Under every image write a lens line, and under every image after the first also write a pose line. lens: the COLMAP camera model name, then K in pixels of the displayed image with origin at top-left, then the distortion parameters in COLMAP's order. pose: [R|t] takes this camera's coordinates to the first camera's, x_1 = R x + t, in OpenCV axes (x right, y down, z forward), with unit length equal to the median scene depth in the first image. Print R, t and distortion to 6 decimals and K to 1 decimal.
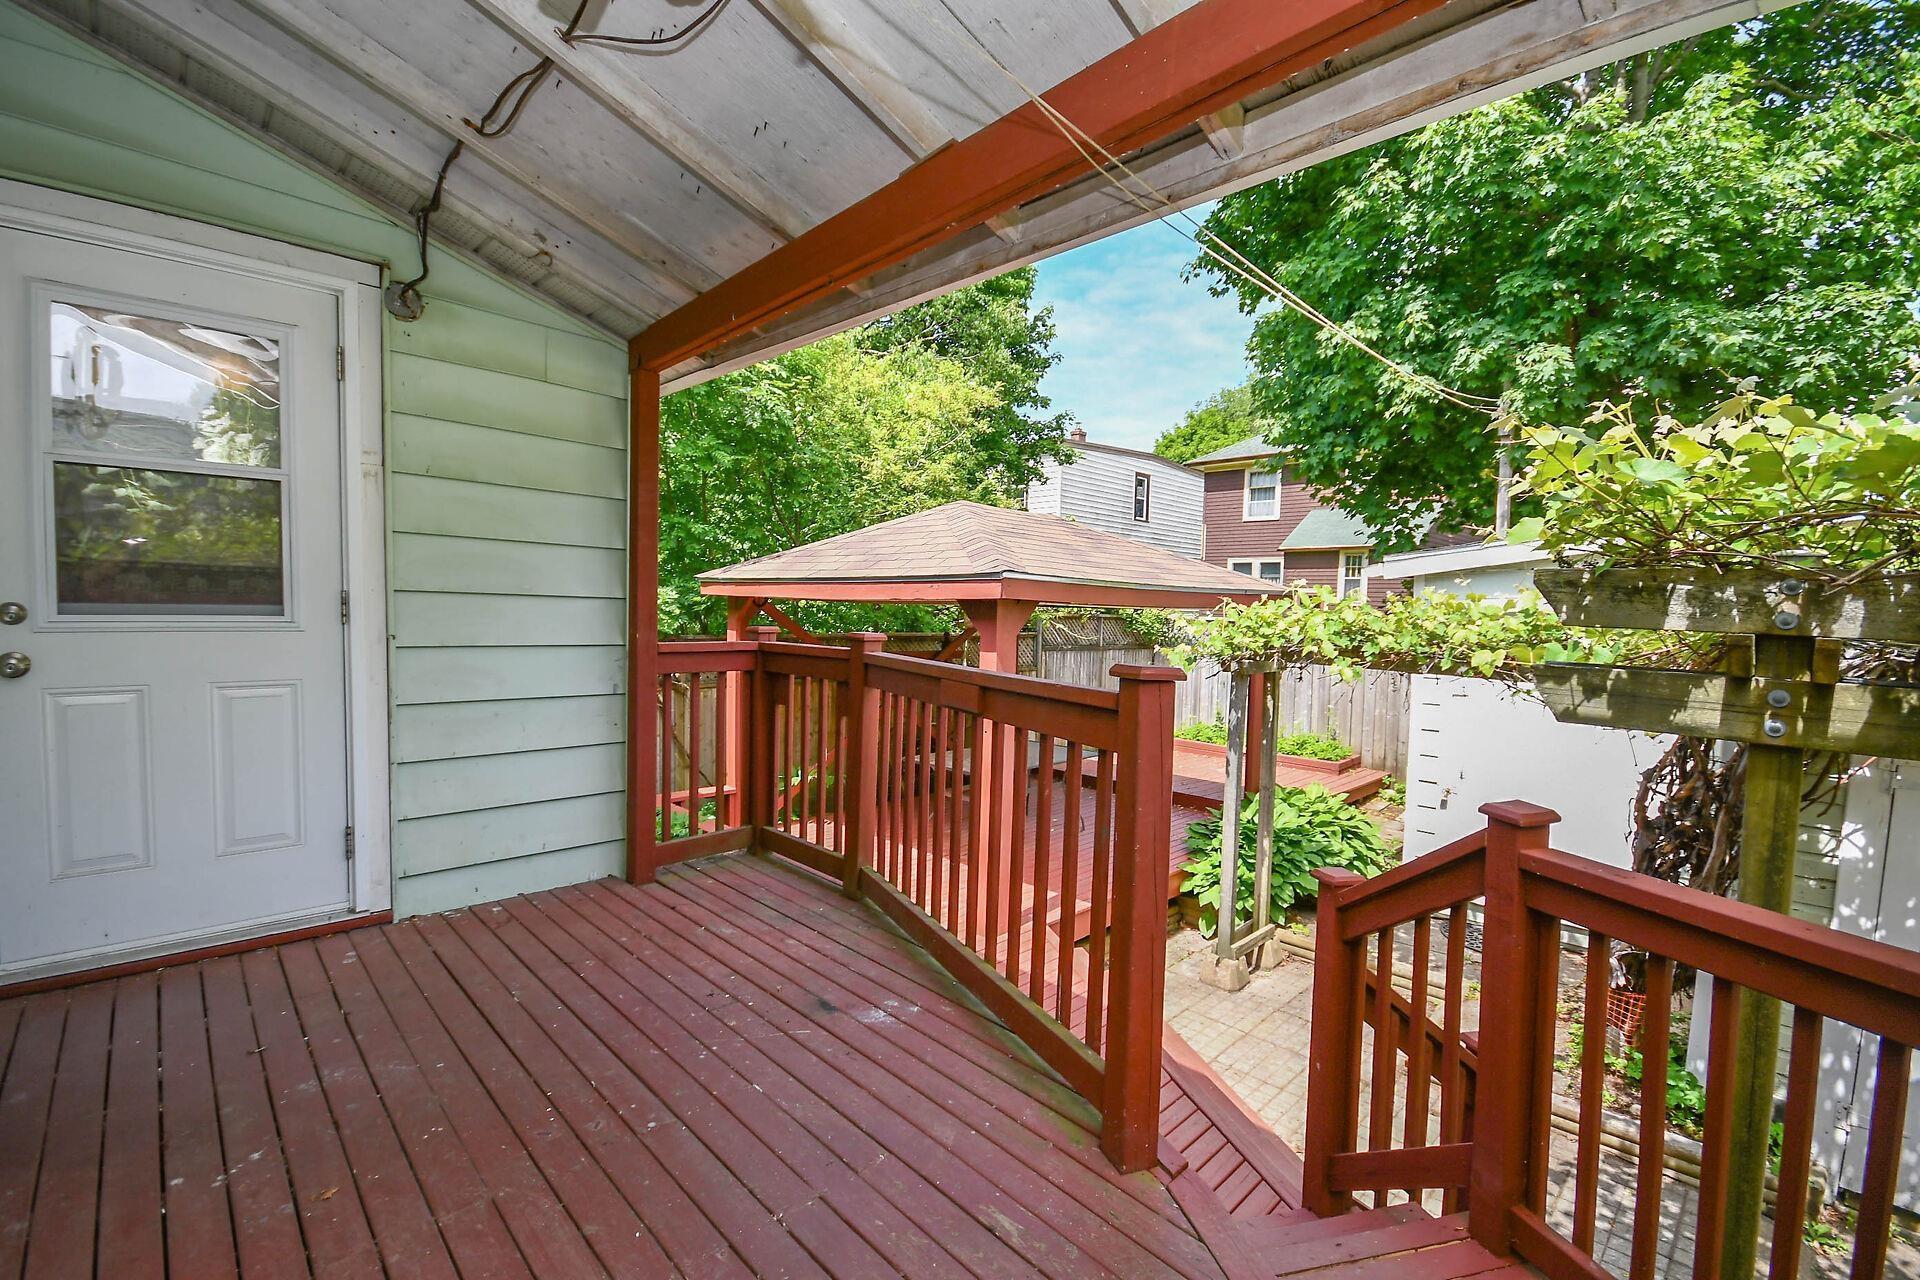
lens RADIAL K [[842.4, 0, 940.3], [0, 842.4, 632.8], [0, 0, 1]] dist [-0.013916, -0.010975]
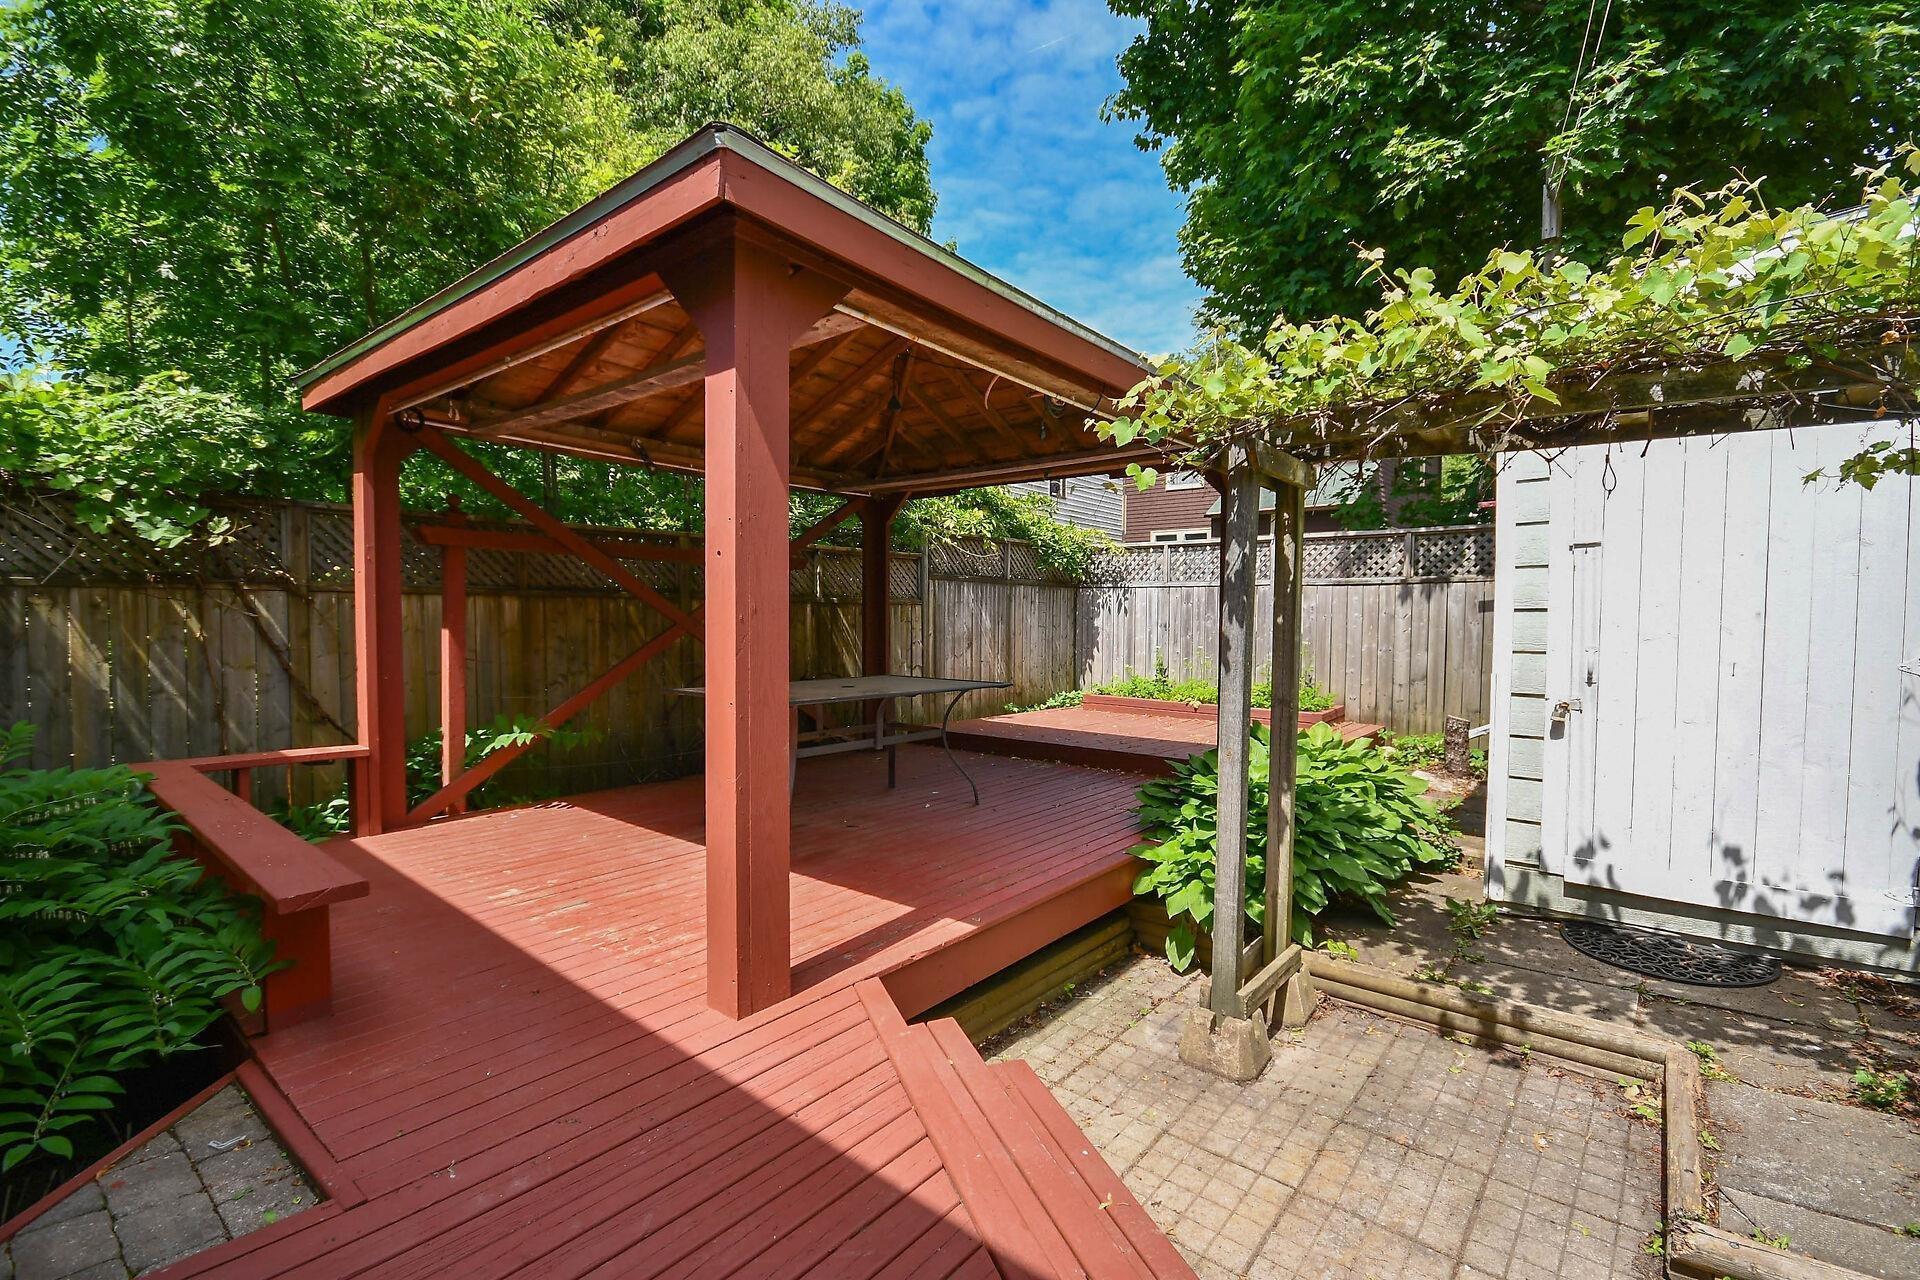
lens RADIAL K [[845.7, 0, 947.5], [0, 845.7, 646.2], [0, 0, 1]] dist [0.003838, -0.010901]
pose [[0.994688, -0.021398, 0.100685, 0.065961], [0.021023, 0.999768, 0.004786, 0.084708], [-0.100764, -0.002644, 0.994907, 0.279264]]
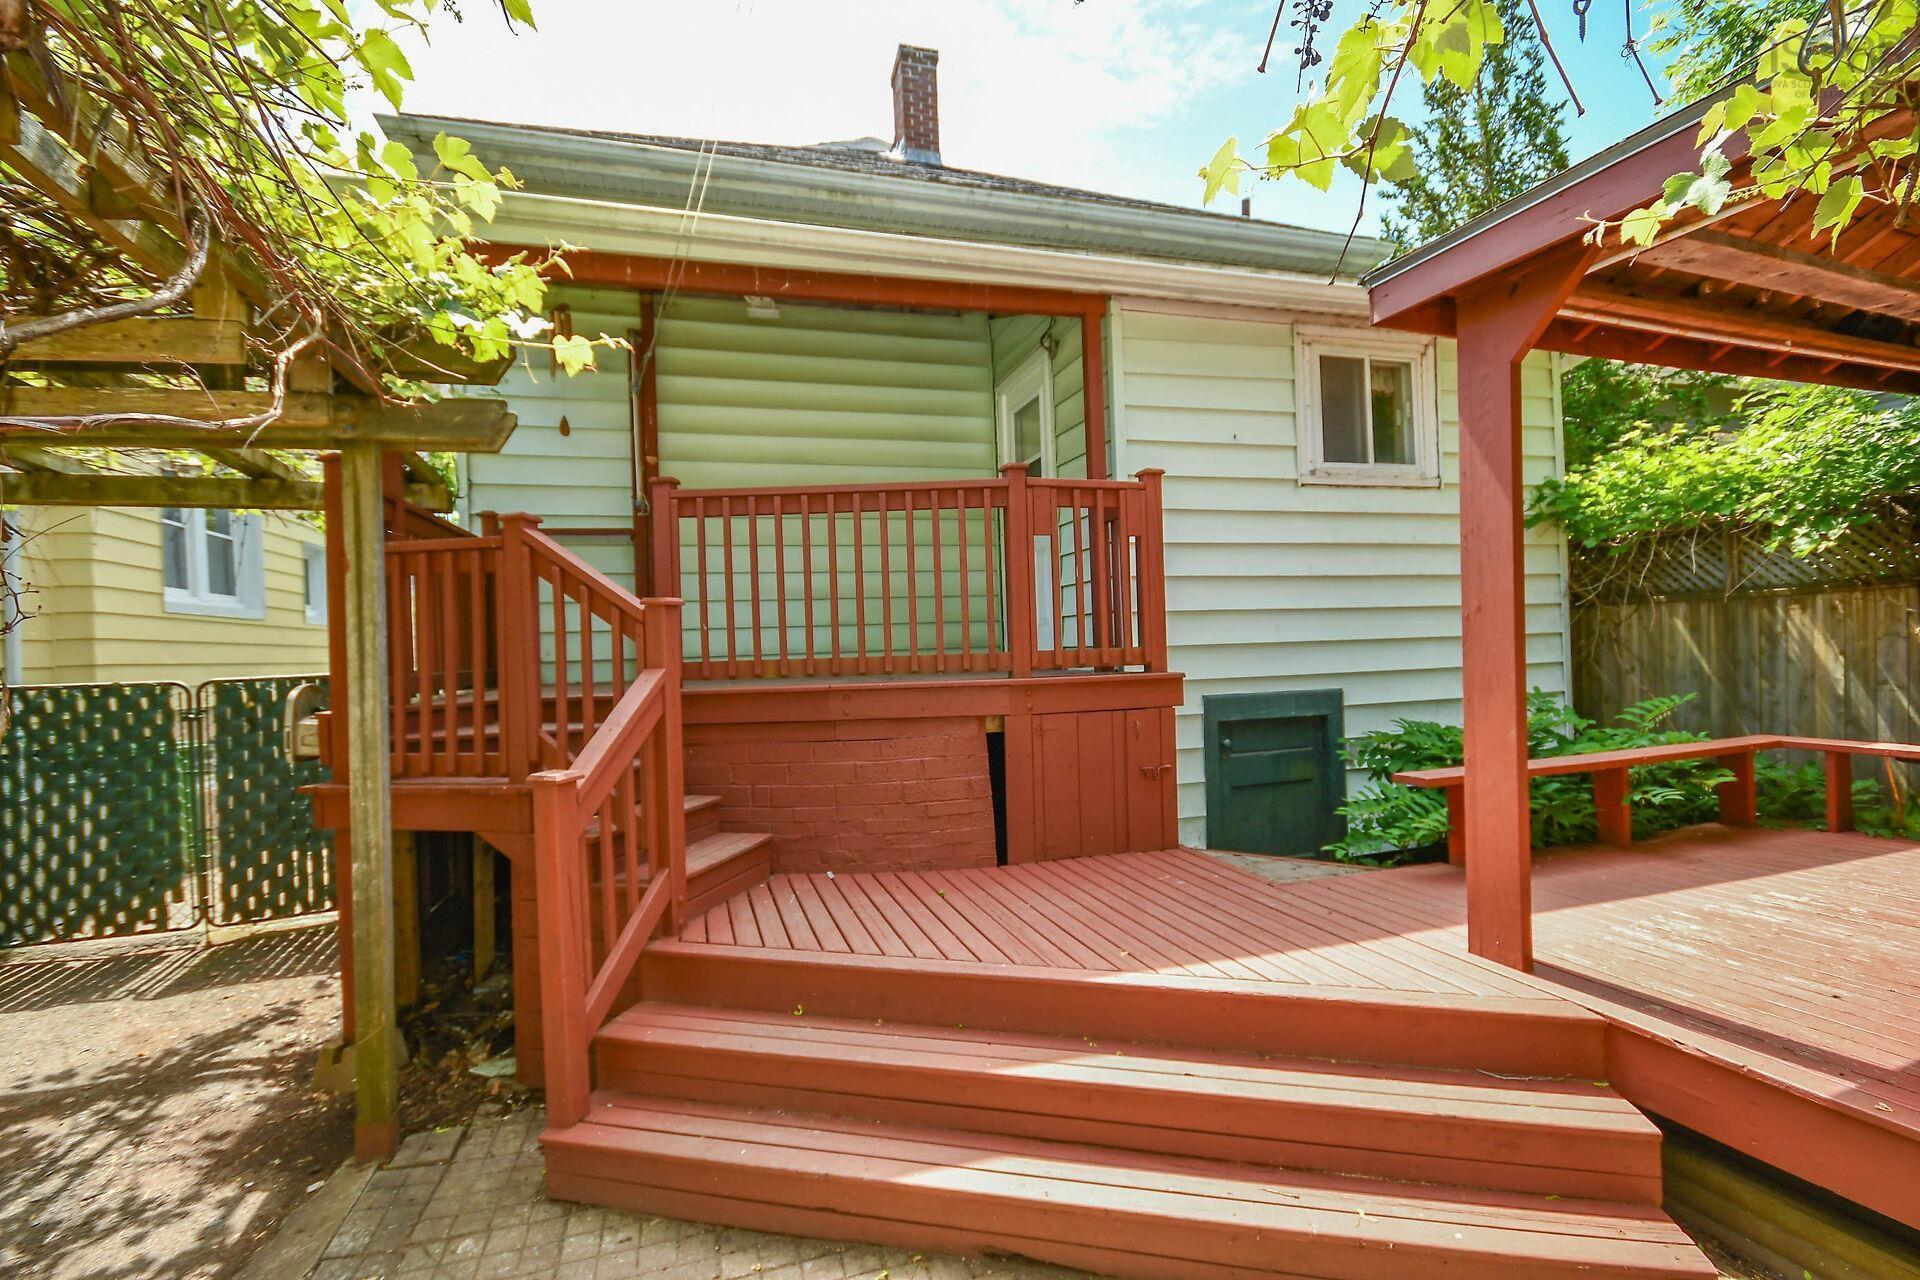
lens RADIAL K [[845.2, 0, 954.9], [0, 845.2, 650.0], [0, 0, 1]] dist [0.006889, -0.010990]
pose [[-0.450682, -0.009715, -0.892632, 0.360285], [-0.010386, 0.999930, -0.005639, 0.090627], [0.892624, 0.006729, -0.450751, 0.492469]]
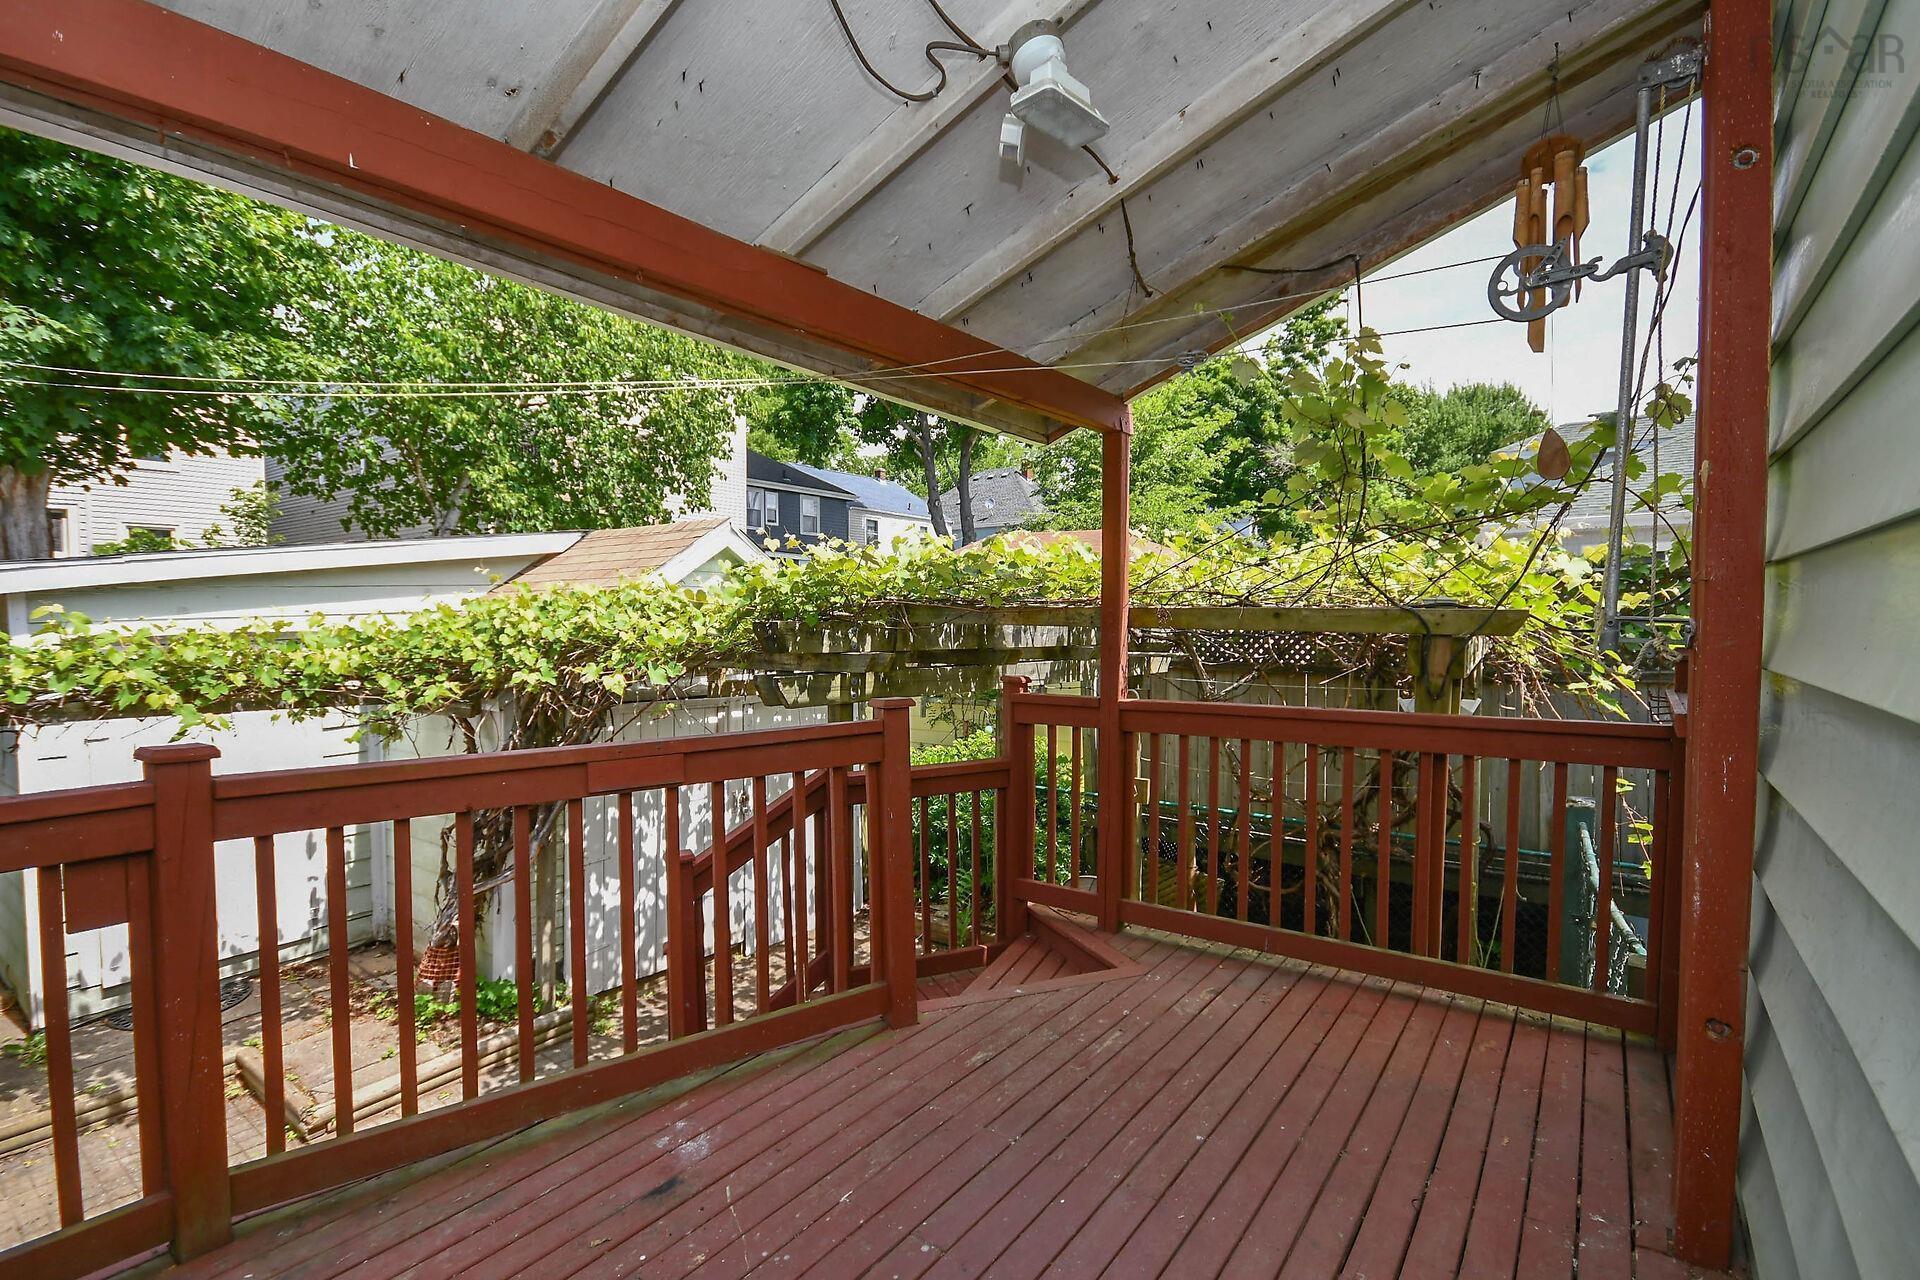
lens RADIAL K [[903.3, 0, 960.0], [0, 903.3, 640.0], [0, 0, 1]] dist [-0.000681, -0.001619]
pose [[-0.179166, -0.057666, 0.982127, -0.243507], [0.035985, 0.997229, 0.065117, -0.030764], [-0.983161, 0.047009, -0.176594, 0.204057]]
